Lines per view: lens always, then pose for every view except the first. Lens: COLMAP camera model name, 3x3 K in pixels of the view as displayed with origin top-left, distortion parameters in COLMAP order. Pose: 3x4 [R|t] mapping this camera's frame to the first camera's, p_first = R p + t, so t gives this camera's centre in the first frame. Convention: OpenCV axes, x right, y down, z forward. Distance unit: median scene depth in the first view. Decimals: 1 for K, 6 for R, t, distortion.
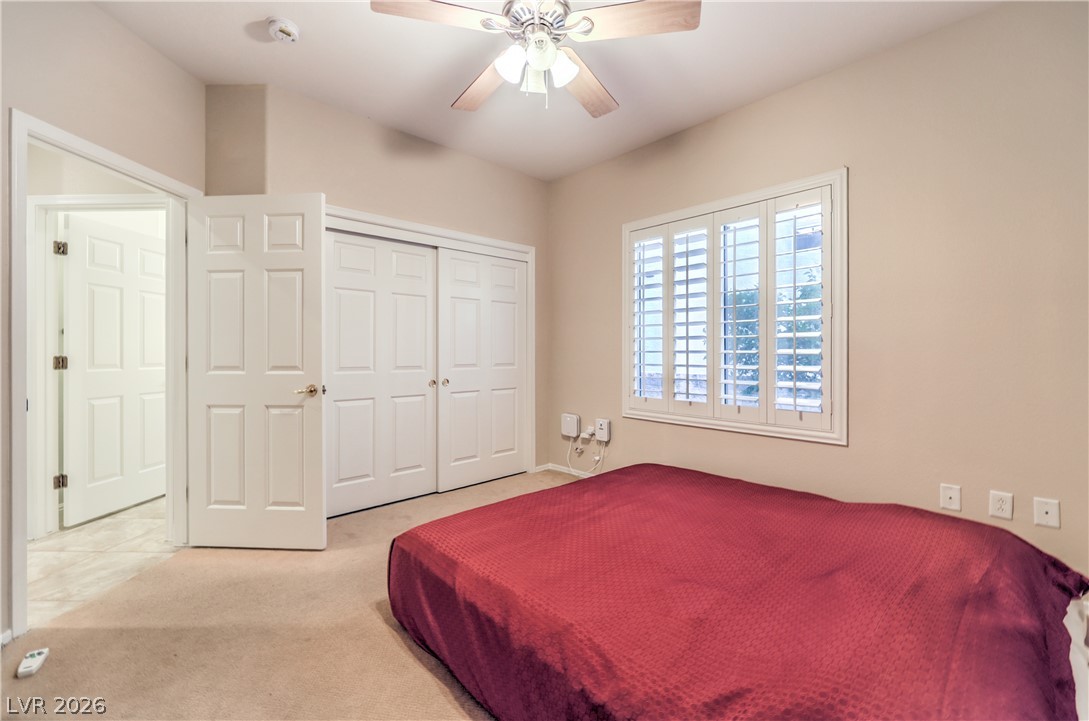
lens RADIAL K [[444.7, 0, 548.7], [0, 444.7, 352.5], [0, 0, 1]] dist [-0.001010, -0.000335]
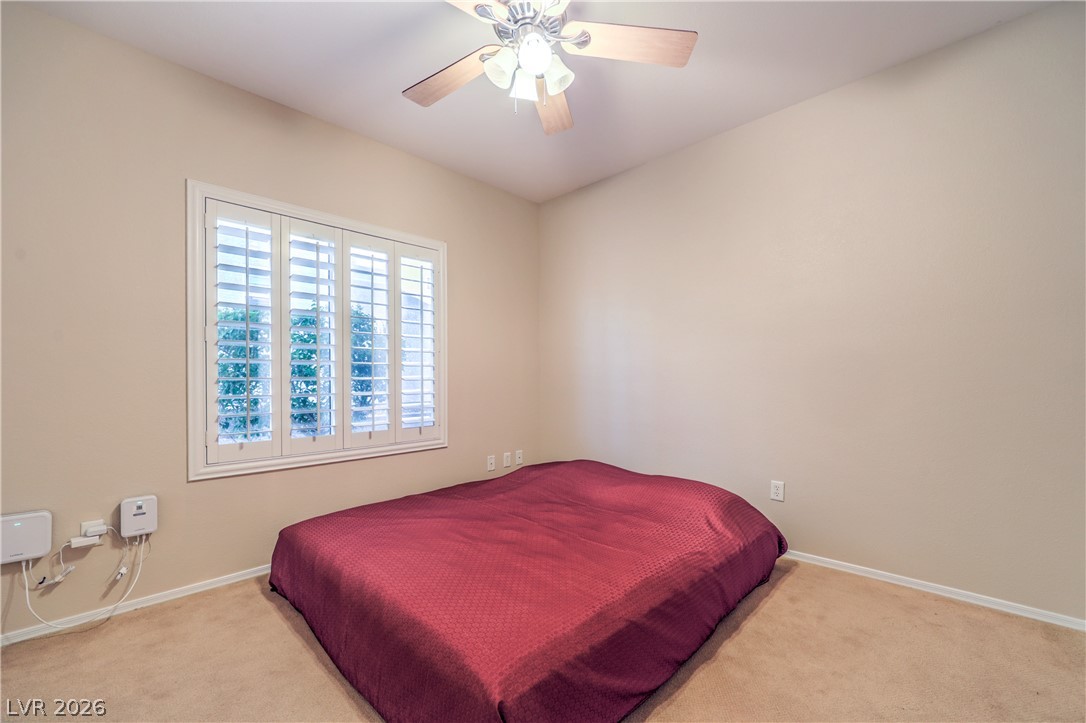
lens RADIAL K [[455.2, 0, 550.4], [0, 455.2, 366.9], [0, 0, 1]] dist [-0.000482, -0.000145]
pose [[-0.056456, 0.024516, 0.998104, -0.679179], [0.006035, 0.999689, -0.024213, 0.000450], [-0.998387, 0.004657, -0.056586, 0.693371]]
